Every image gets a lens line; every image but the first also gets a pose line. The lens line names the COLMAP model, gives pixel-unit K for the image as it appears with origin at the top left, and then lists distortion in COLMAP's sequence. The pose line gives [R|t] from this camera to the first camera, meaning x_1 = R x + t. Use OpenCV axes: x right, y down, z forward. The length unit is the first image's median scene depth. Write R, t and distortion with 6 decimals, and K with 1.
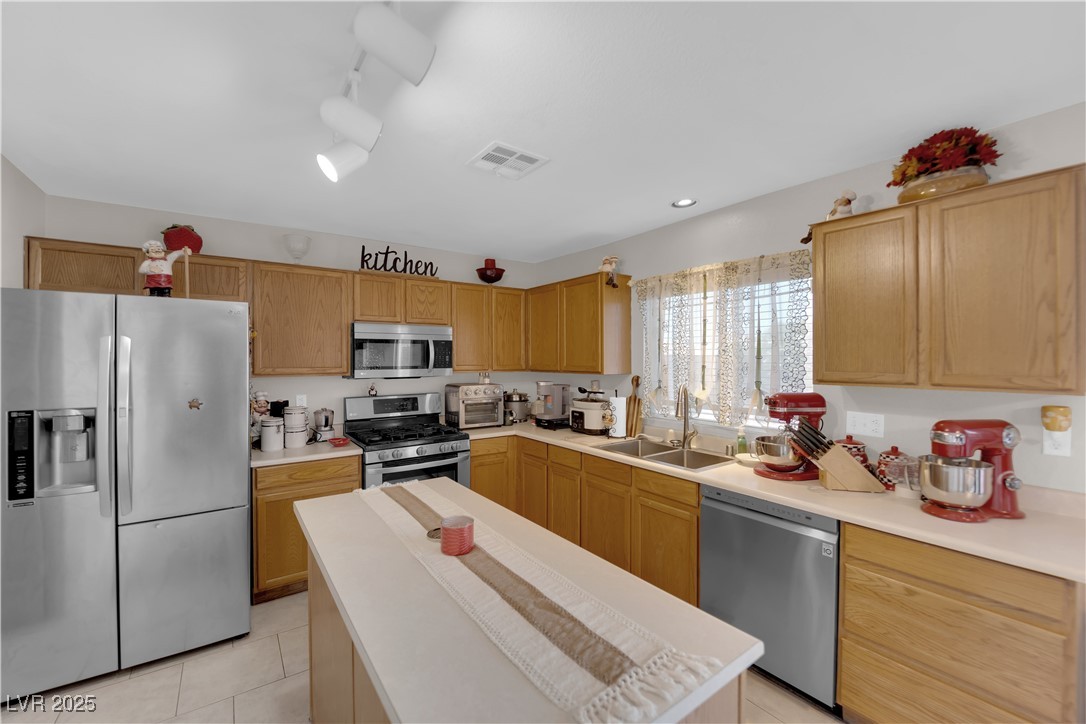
lens RADIAL K [[433.0, 0, 541.8], [0, 433.0, 360.7], [0, 0, 1]] dist [-0.014510, -0.000510]
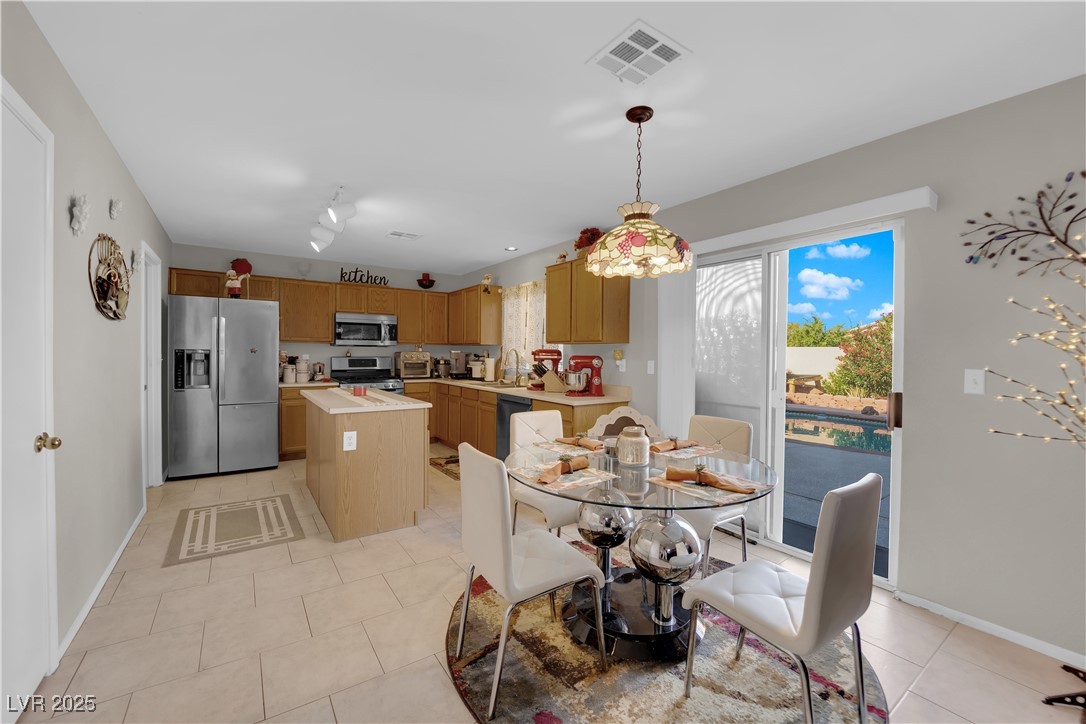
lens RADIAL K [[433.0, 0, 543.6], [0, 433.0, 360.5], [0, 0, 1]] dist [-0.014510, -0.000510]
pose [[0.999827, 0.011774, -0.014367, 0.424396], [-0.011601, 0.999860, 0.012024, 0.073310], [0.014506, -0.011856, 0.999824, -0.721061]]
